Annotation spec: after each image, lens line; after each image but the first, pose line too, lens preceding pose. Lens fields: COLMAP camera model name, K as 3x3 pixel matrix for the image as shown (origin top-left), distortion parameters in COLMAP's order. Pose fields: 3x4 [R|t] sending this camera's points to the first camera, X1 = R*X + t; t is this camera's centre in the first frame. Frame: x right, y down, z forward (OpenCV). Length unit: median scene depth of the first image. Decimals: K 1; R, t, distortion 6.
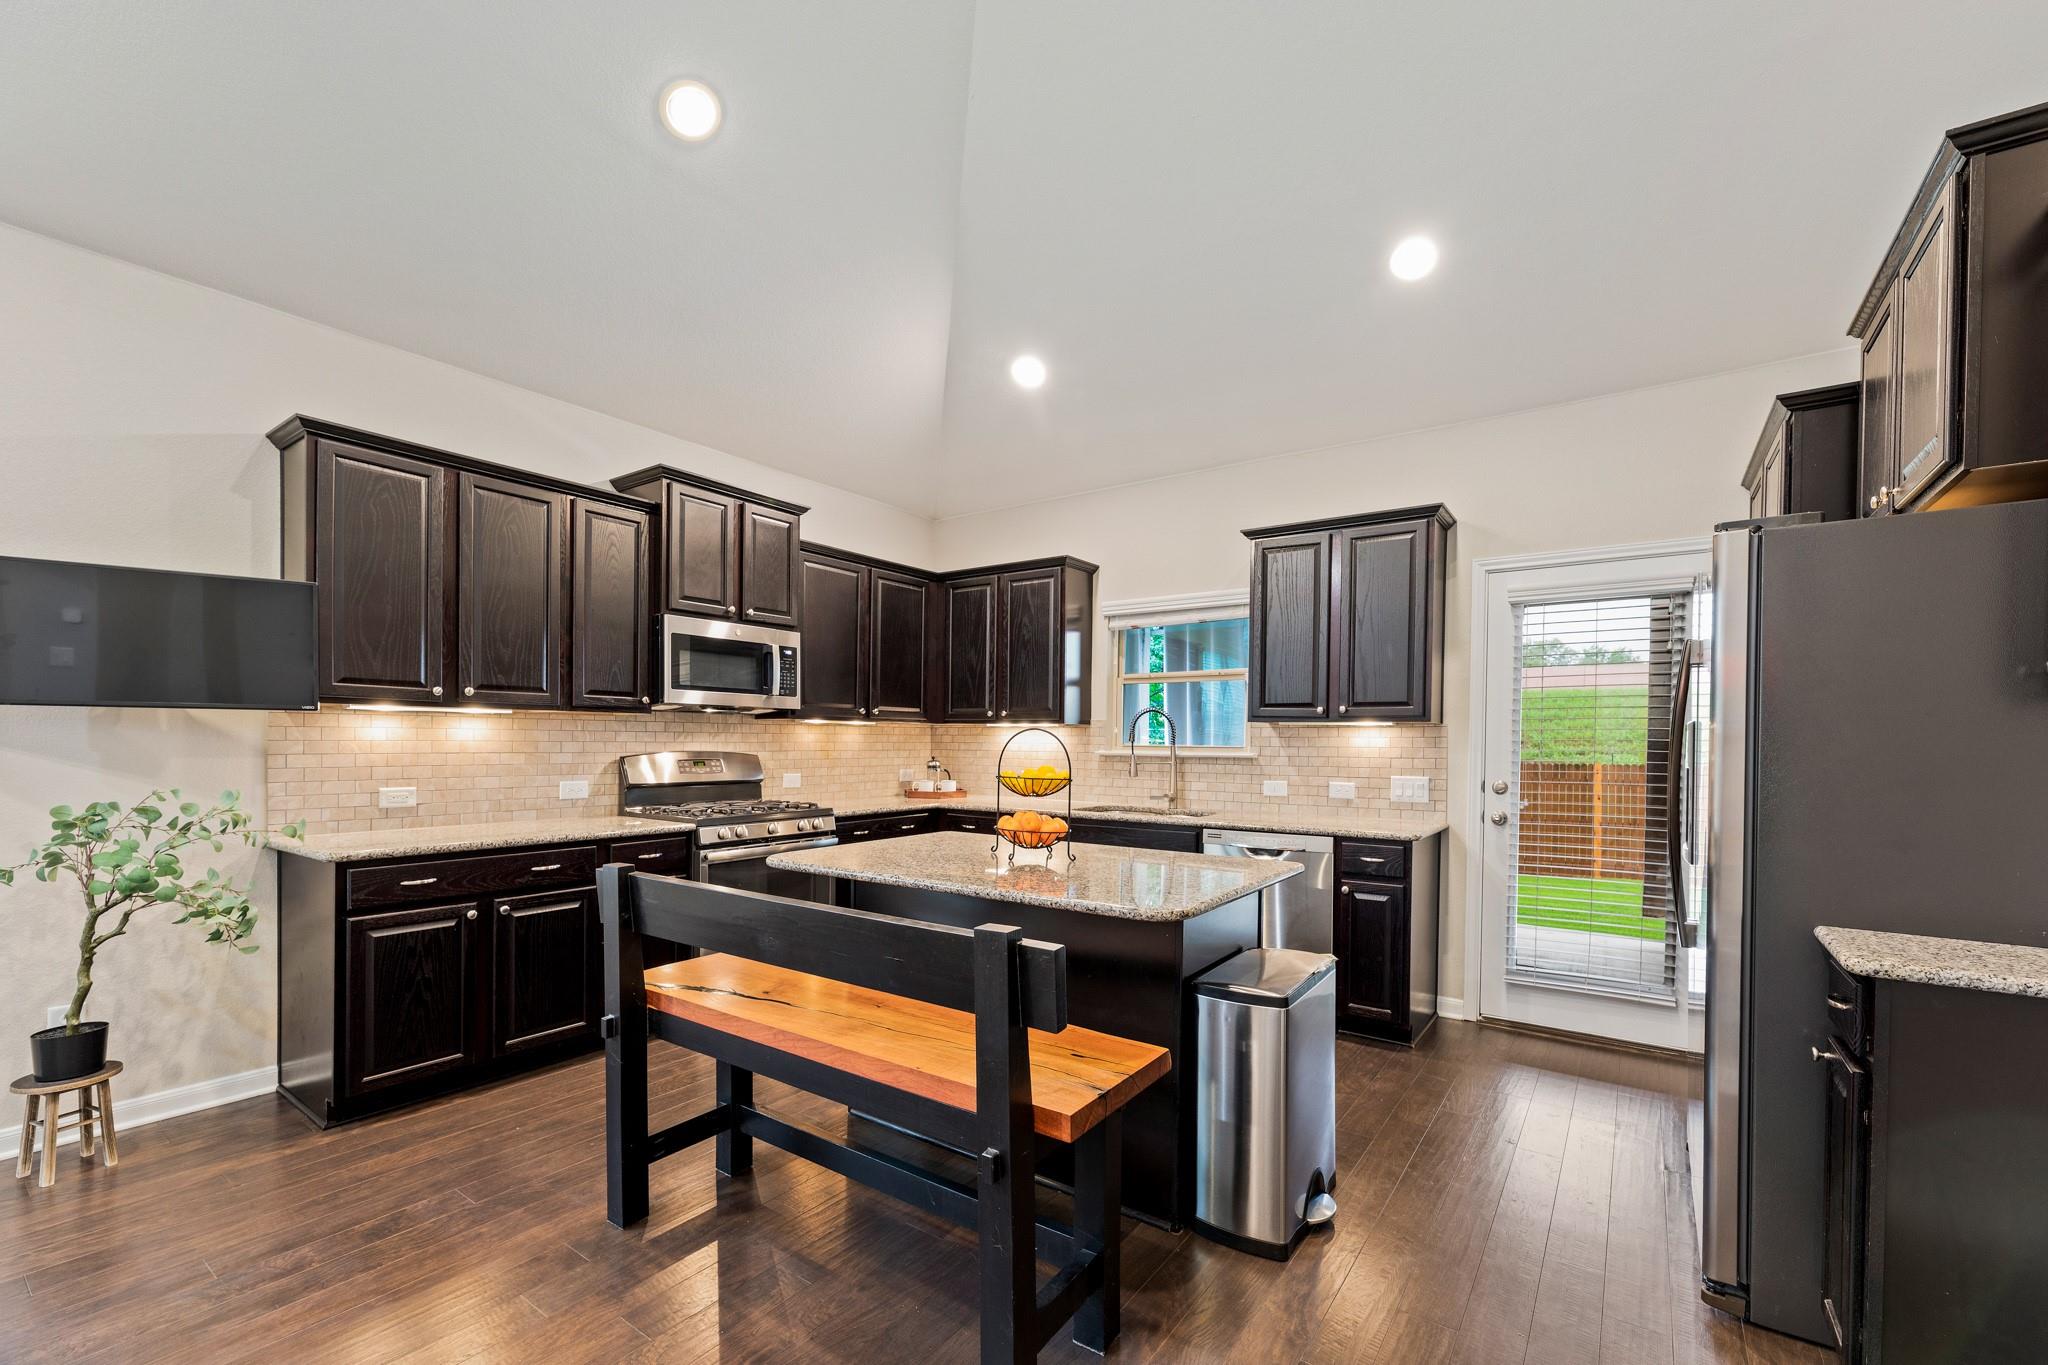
lens RADIAL K [[862.8, 0, 1016.3], [0, 862.8, 743.0], [0, 0, 1]] dist [-0.000825, -0.000035]
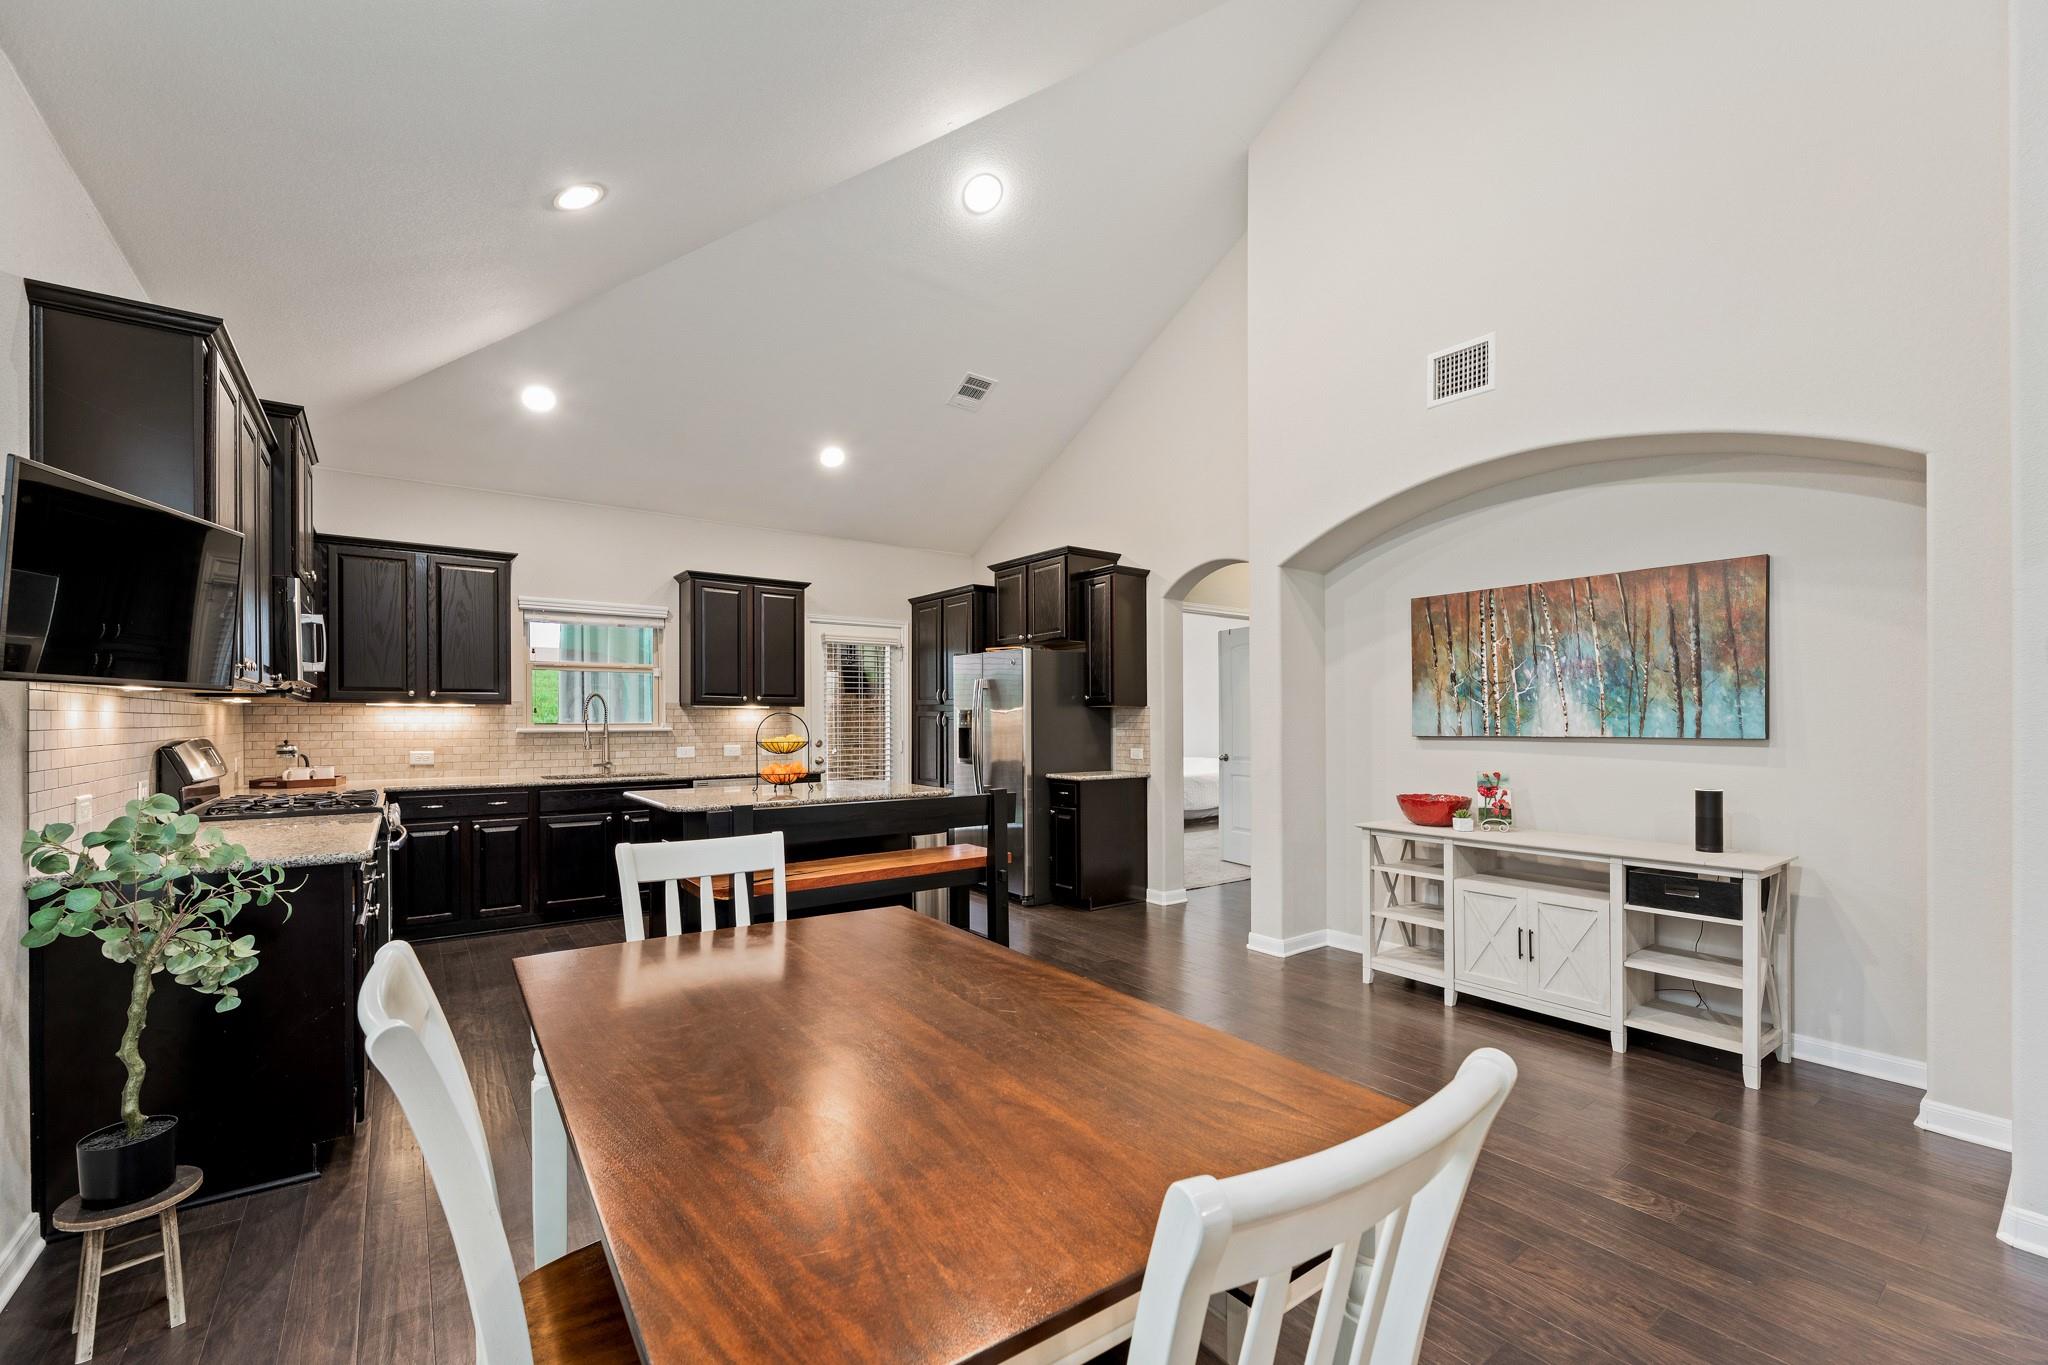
lens RADIAL K [[883.6, 0, 1040.9], [0, 883.6, 725.0], [0, 0, 1]] dist [0.002276, -0.000052]
pose [[0.283986, -0.016035, 0.958694, -0.972633], [0.007206, 0.999868, 0.014589, -0.009316], [-0.958801, 0.002765, 0.284064, 0.032213]]
